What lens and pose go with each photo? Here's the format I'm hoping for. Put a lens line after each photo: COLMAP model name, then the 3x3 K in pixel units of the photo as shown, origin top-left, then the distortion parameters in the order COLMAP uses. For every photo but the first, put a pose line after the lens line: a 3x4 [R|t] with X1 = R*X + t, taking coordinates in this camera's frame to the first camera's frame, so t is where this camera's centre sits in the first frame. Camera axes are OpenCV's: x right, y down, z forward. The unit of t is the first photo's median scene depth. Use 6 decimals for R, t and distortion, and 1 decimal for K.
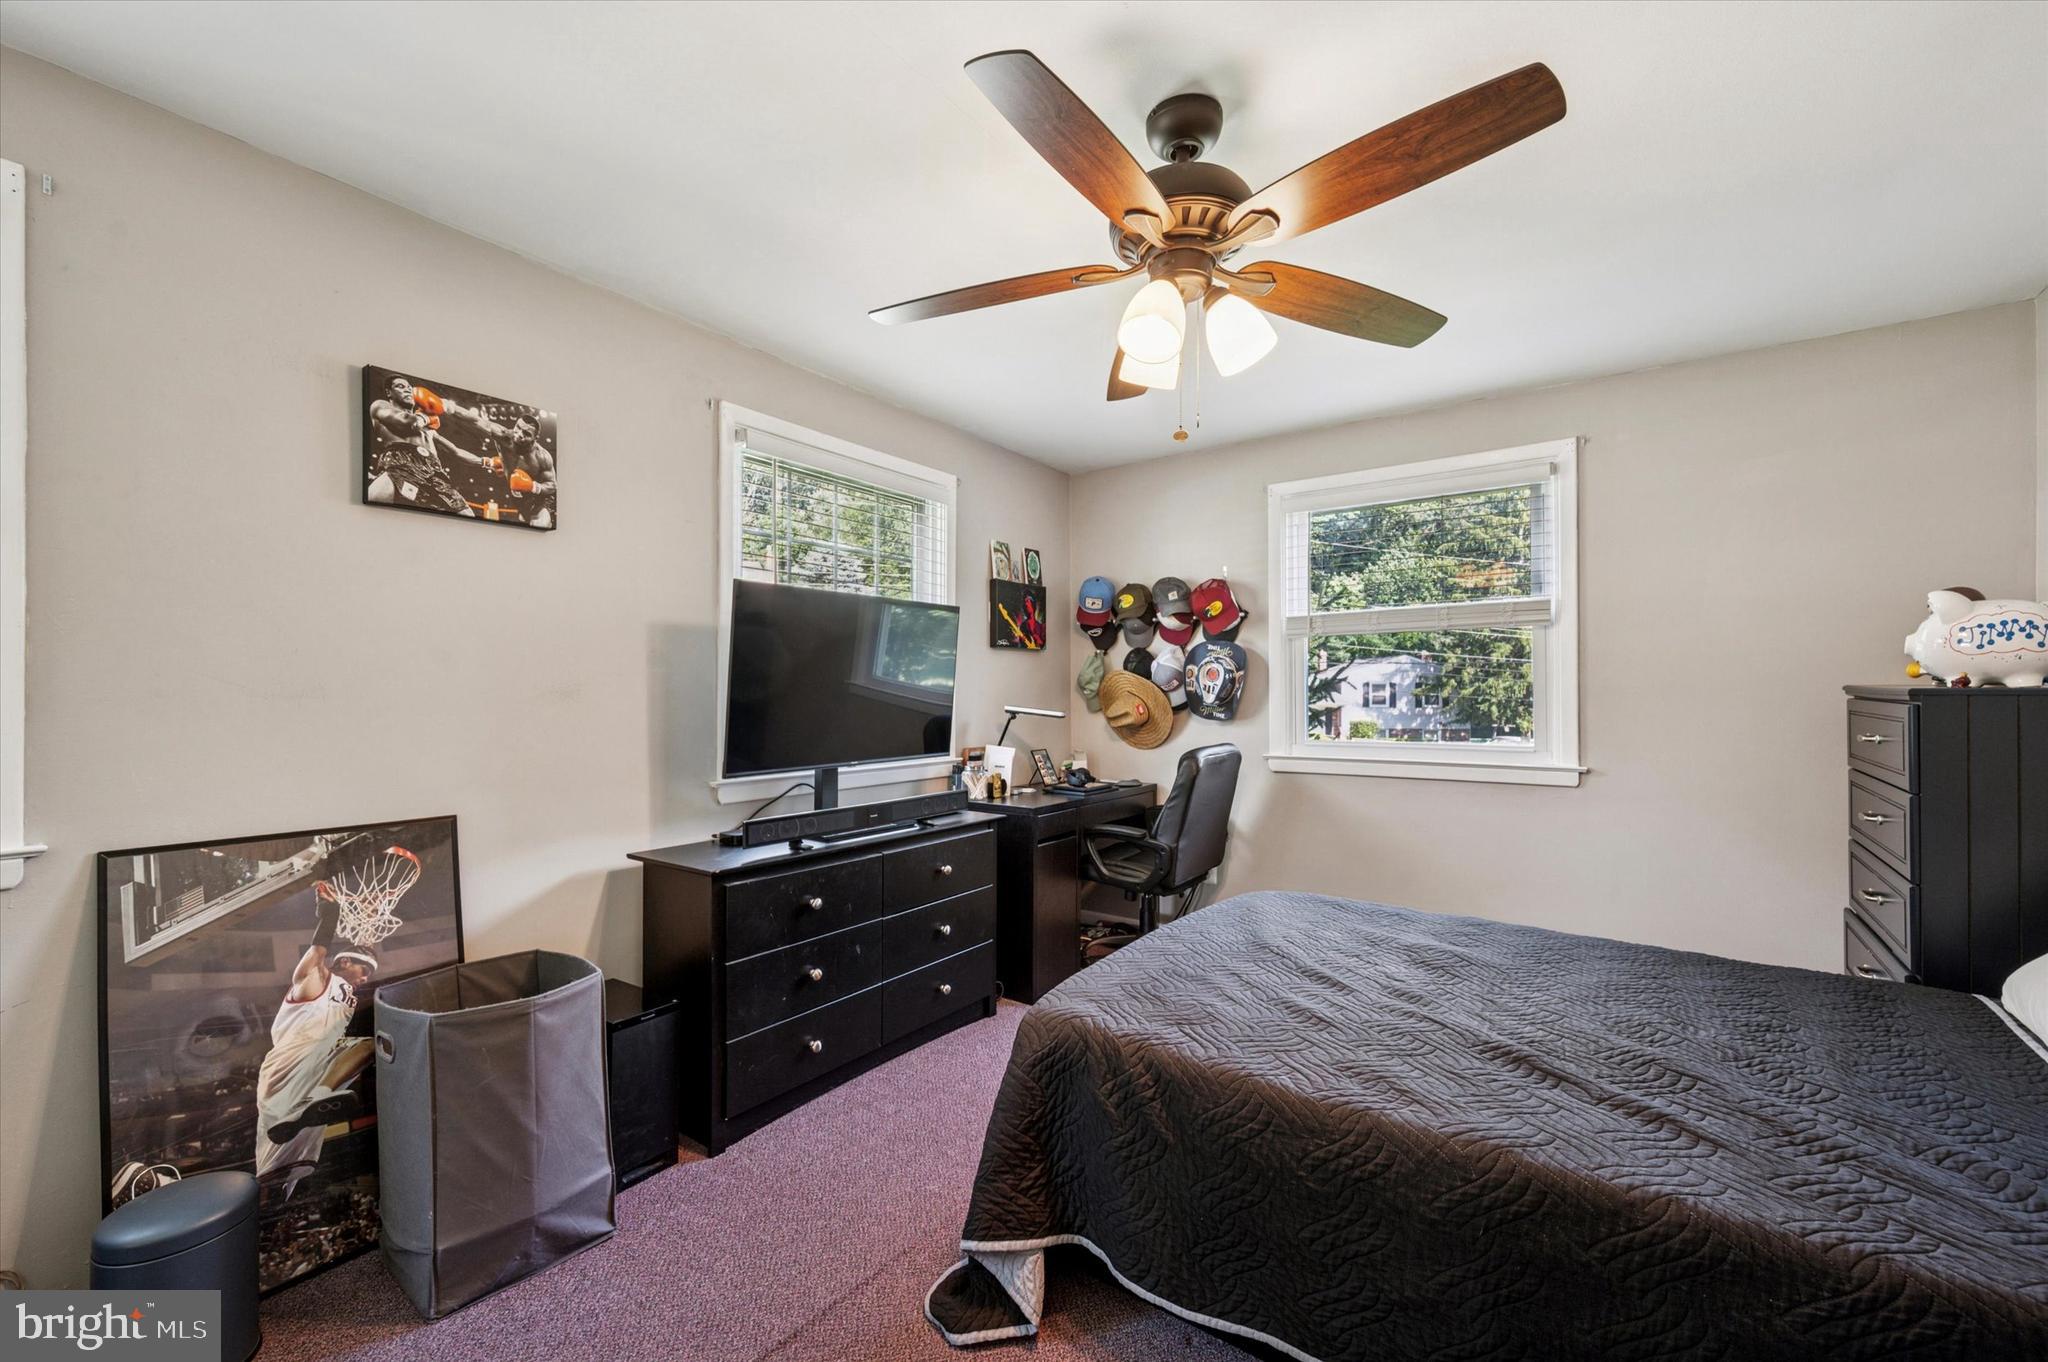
lens RADIAL K [[836.2, 0, 1024.0], [0, 836.2, 681.0], [0, 0, 1]] dist [0.001089, 0.000048]
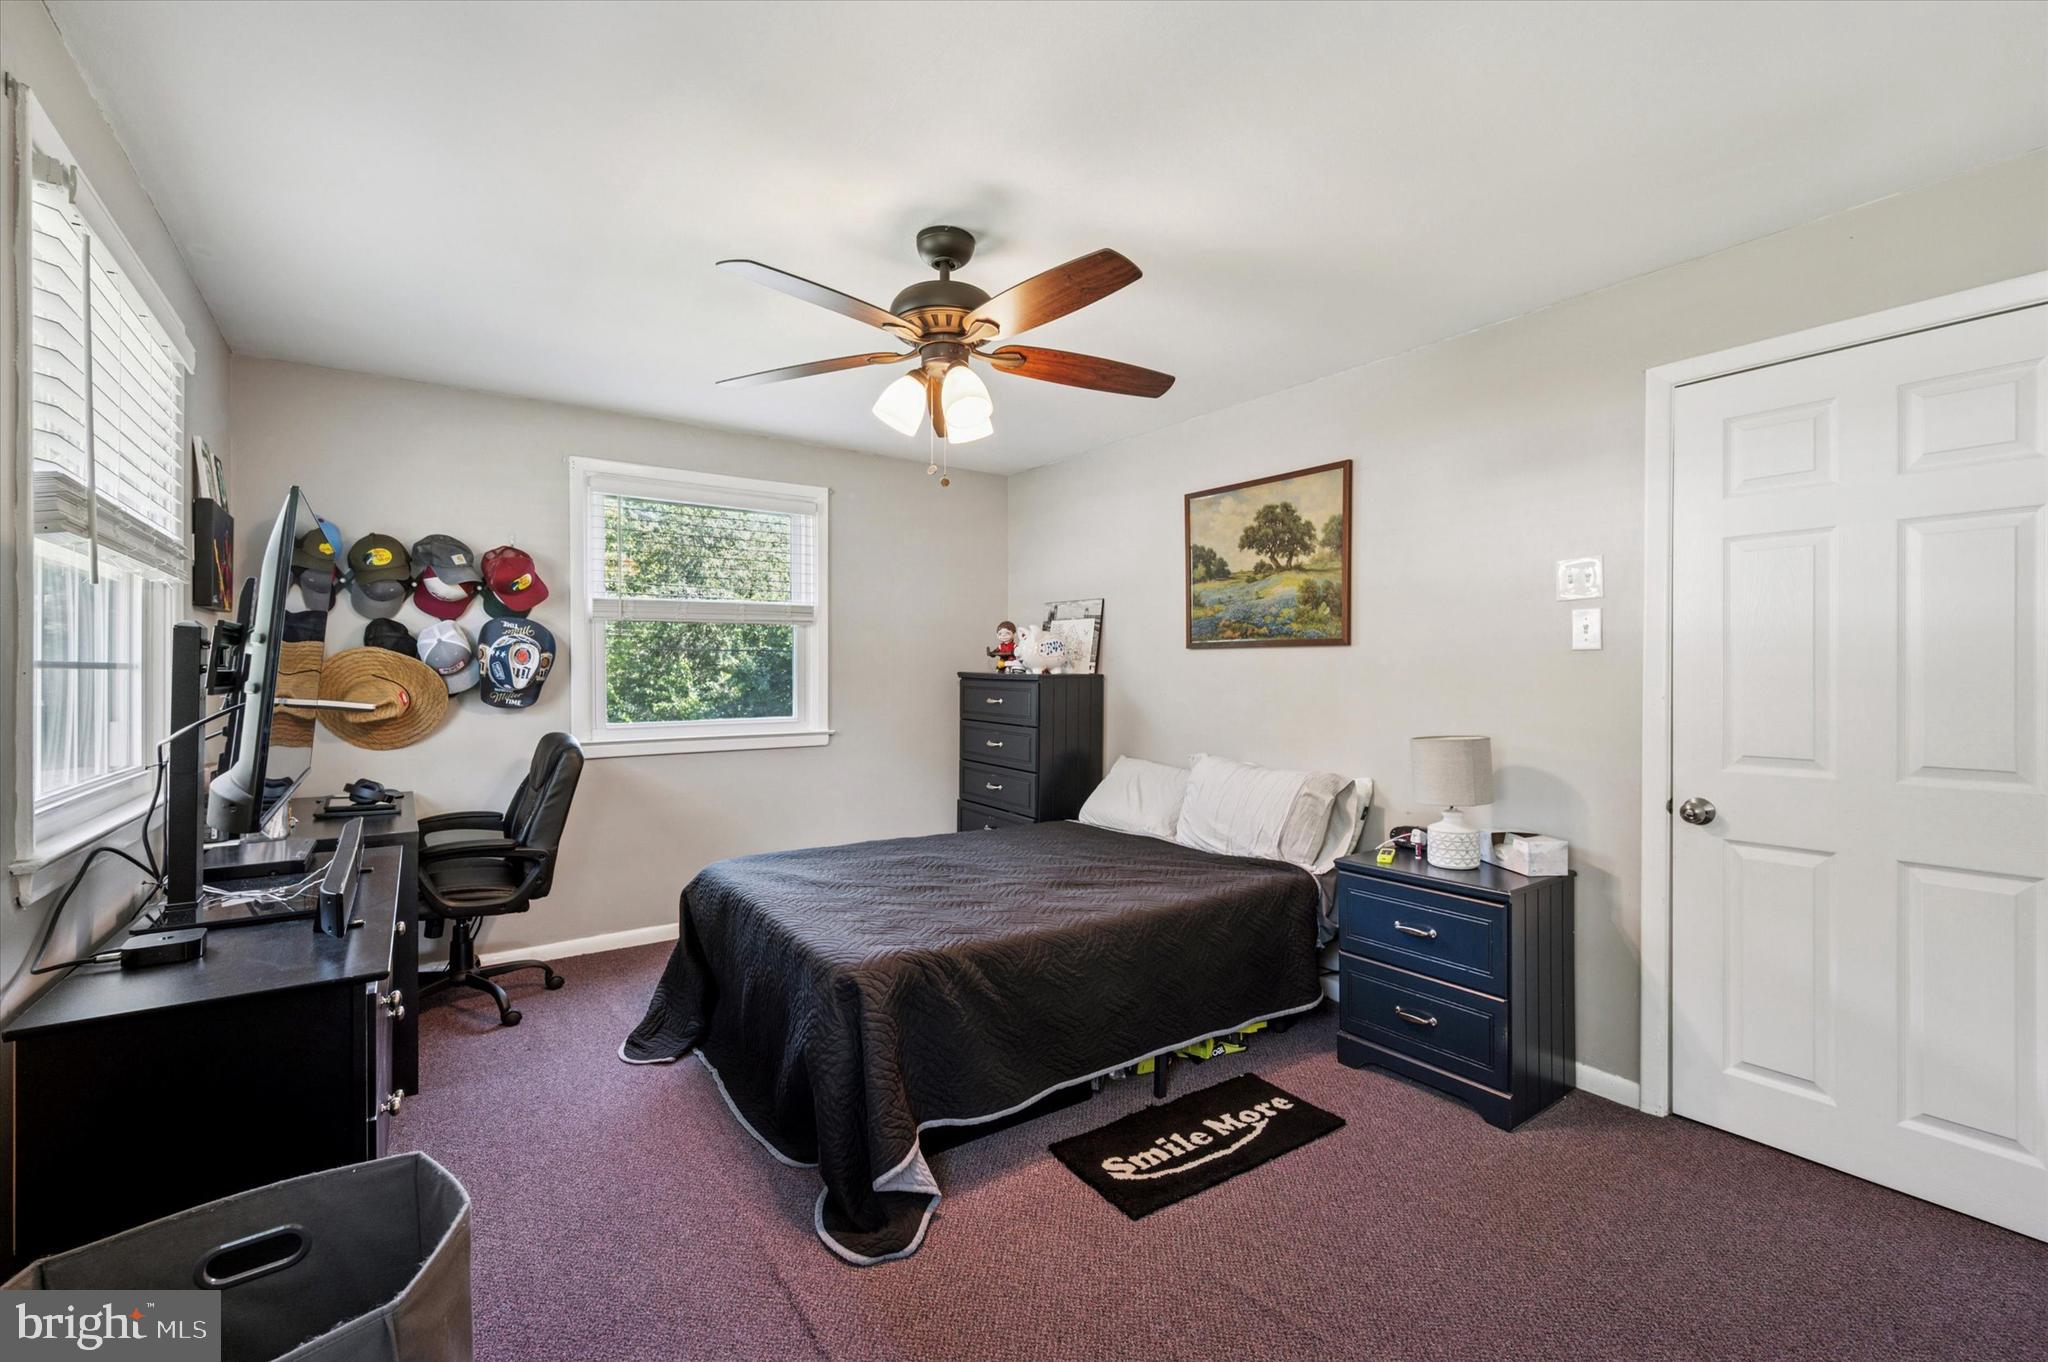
lens RADIAL K [[885.1, 0, 999.8], [0, 885.1, 677.4], [0, 0, 1]] dist [0.001649, -0.000029]
pose [[0.319371, -0.002360, 0.947627, -0.502731], [-0.012855, 0.999894, 0.006822, 0.001736], [-0.947543, -0.014361, 0.319307, 0.221237]]
